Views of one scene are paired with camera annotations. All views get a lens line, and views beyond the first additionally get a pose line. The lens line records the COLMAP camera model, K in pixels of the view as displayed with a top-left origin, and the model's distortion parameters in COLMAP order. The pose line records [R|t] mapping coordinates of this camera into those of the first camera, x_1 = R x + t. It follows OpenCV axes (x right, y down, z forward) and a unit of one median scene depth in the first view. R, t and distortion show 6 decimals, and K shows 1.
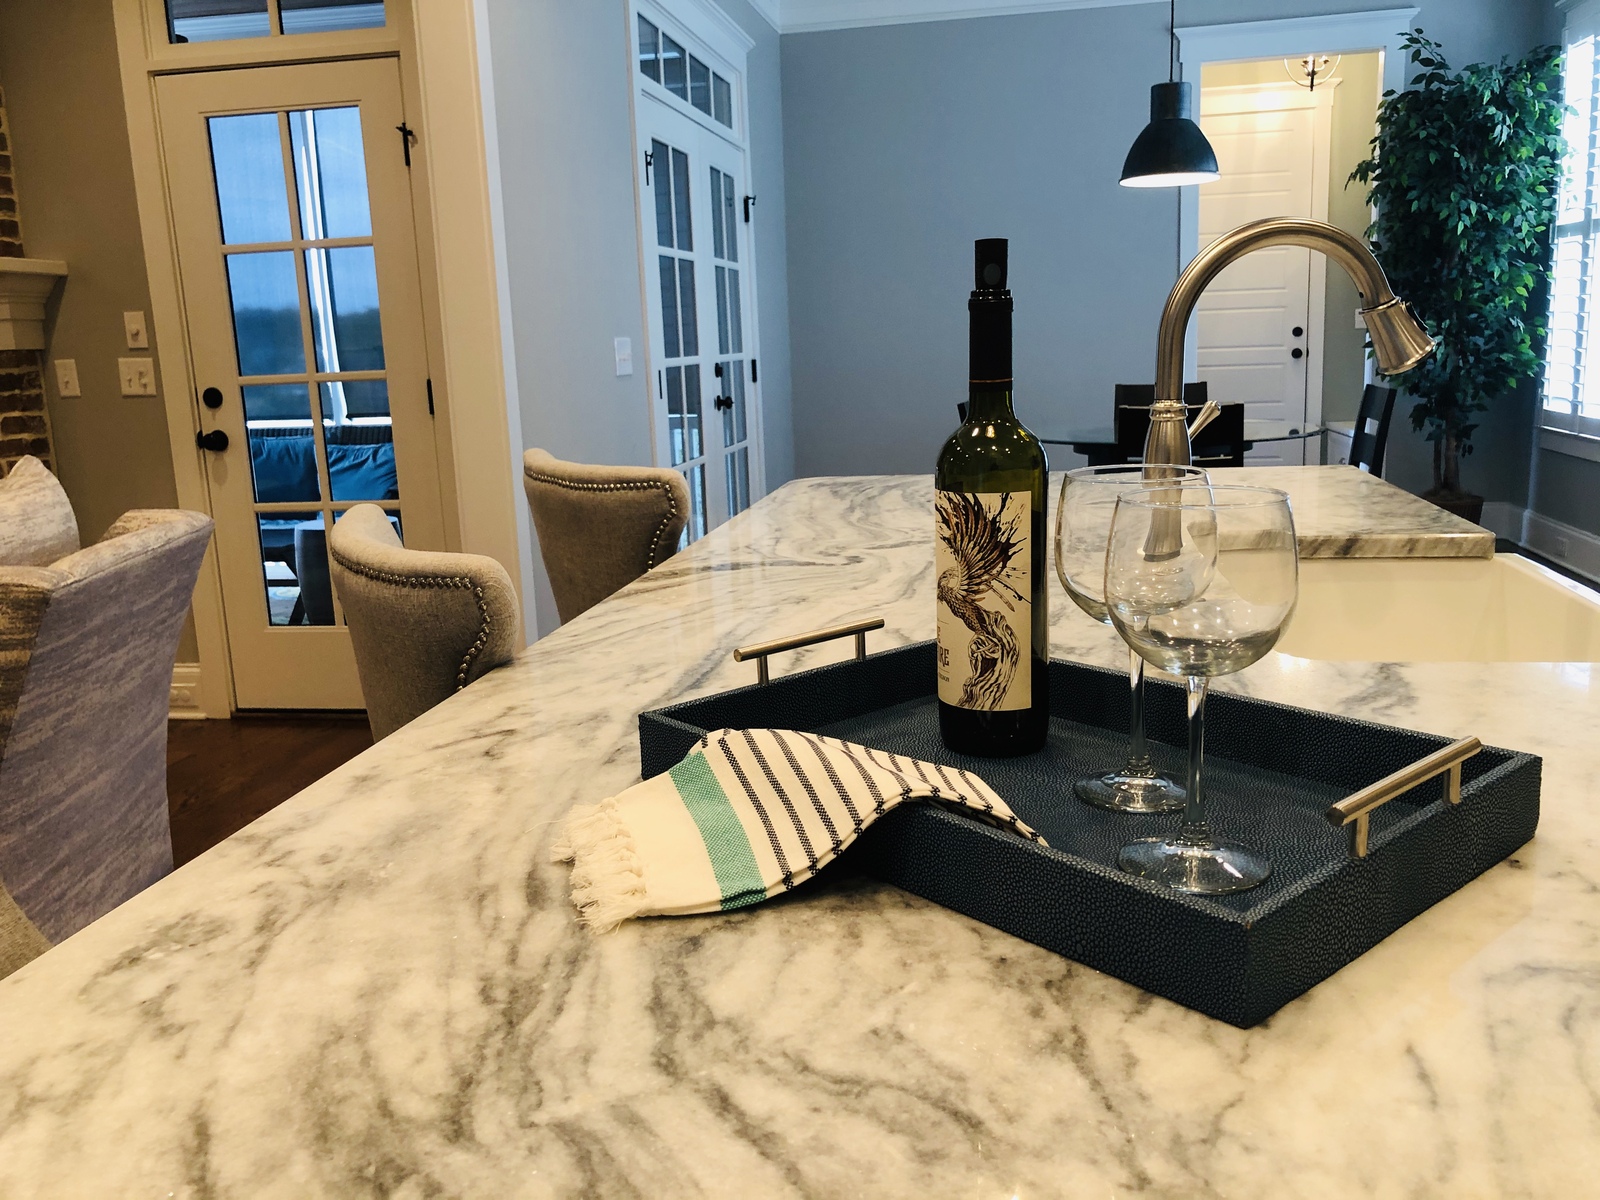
lens RADIAL K [[1308.0, 0, 808.2], [0, 1308.0, 590.6], [0, 0, 1]] dist [0.043087, -0.062964]
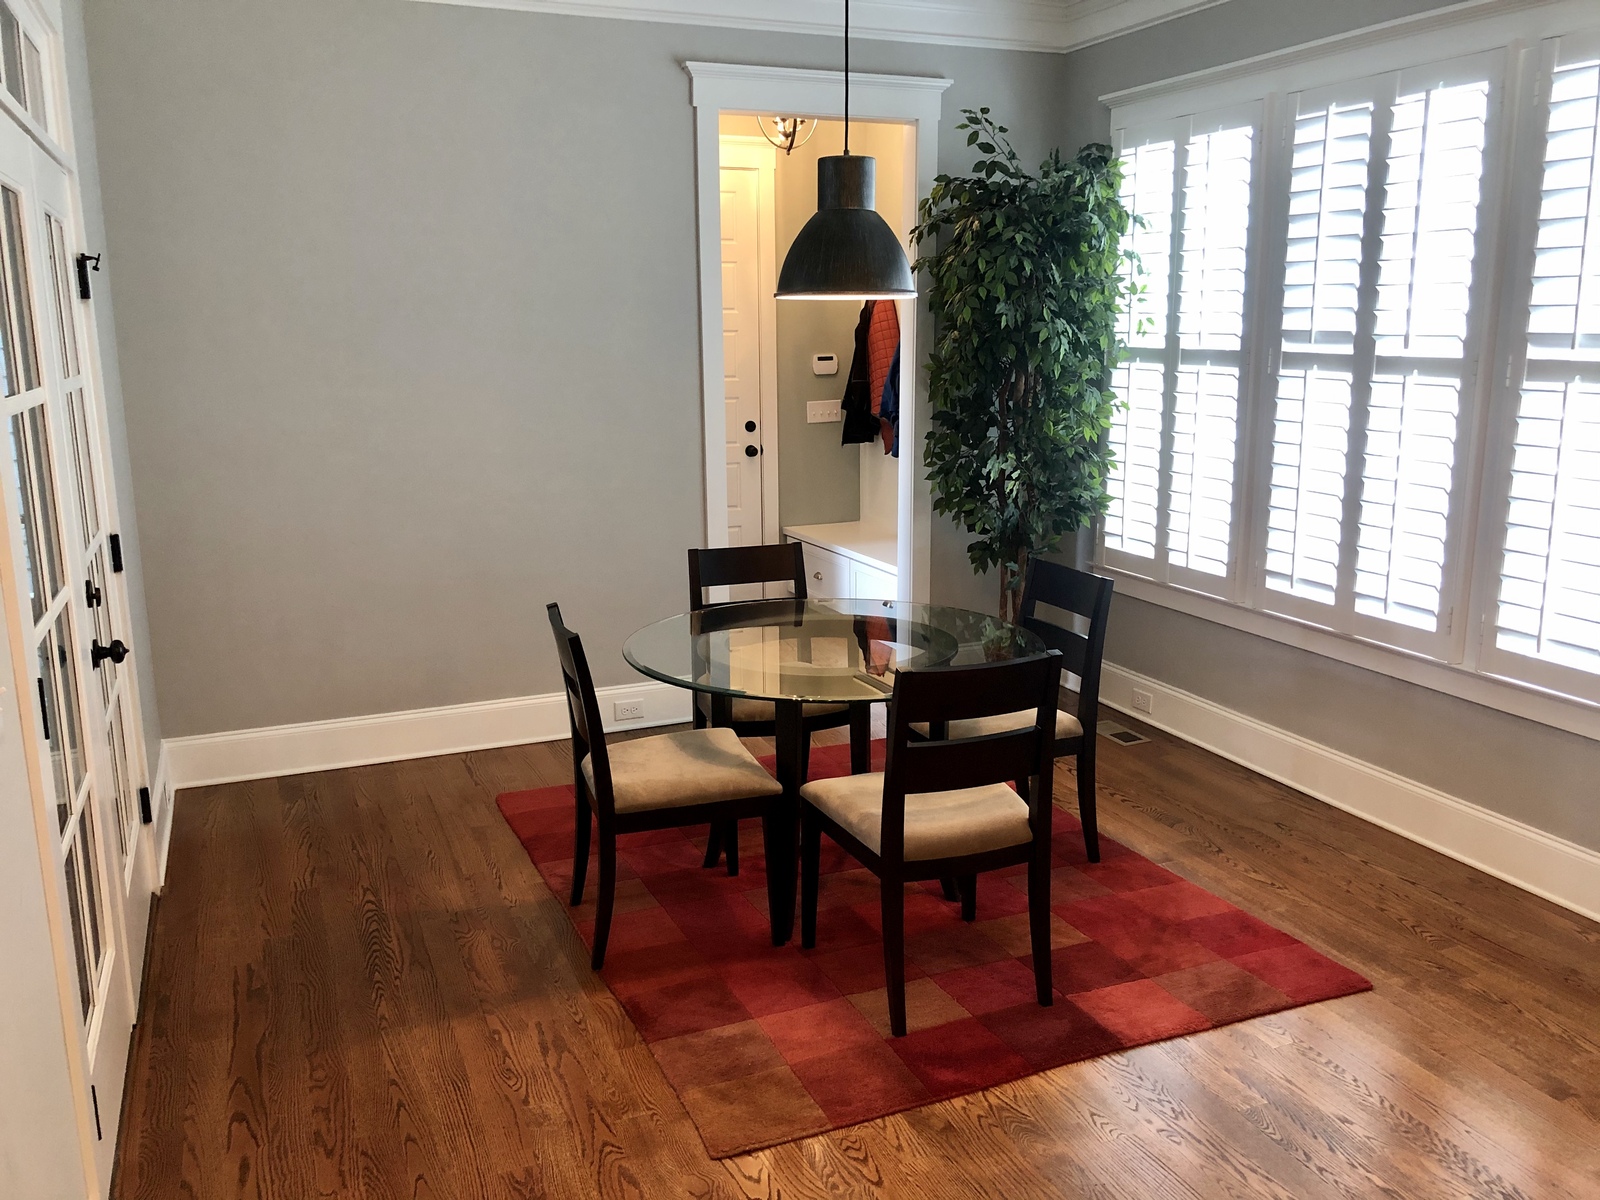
lens RADIAL K [[1308.0, 0, 793.1], [0, 1308.0, 585.2], [0, 0, 1]] dist [0.043087, -0.062964]
pose [[0.835272, -0.077696, 0.544319, -0.113222], [0.081192, 0.996542, 0.017655, -0.147009], [-0.543809, 0.029448, 0.838692, 0.370187]]
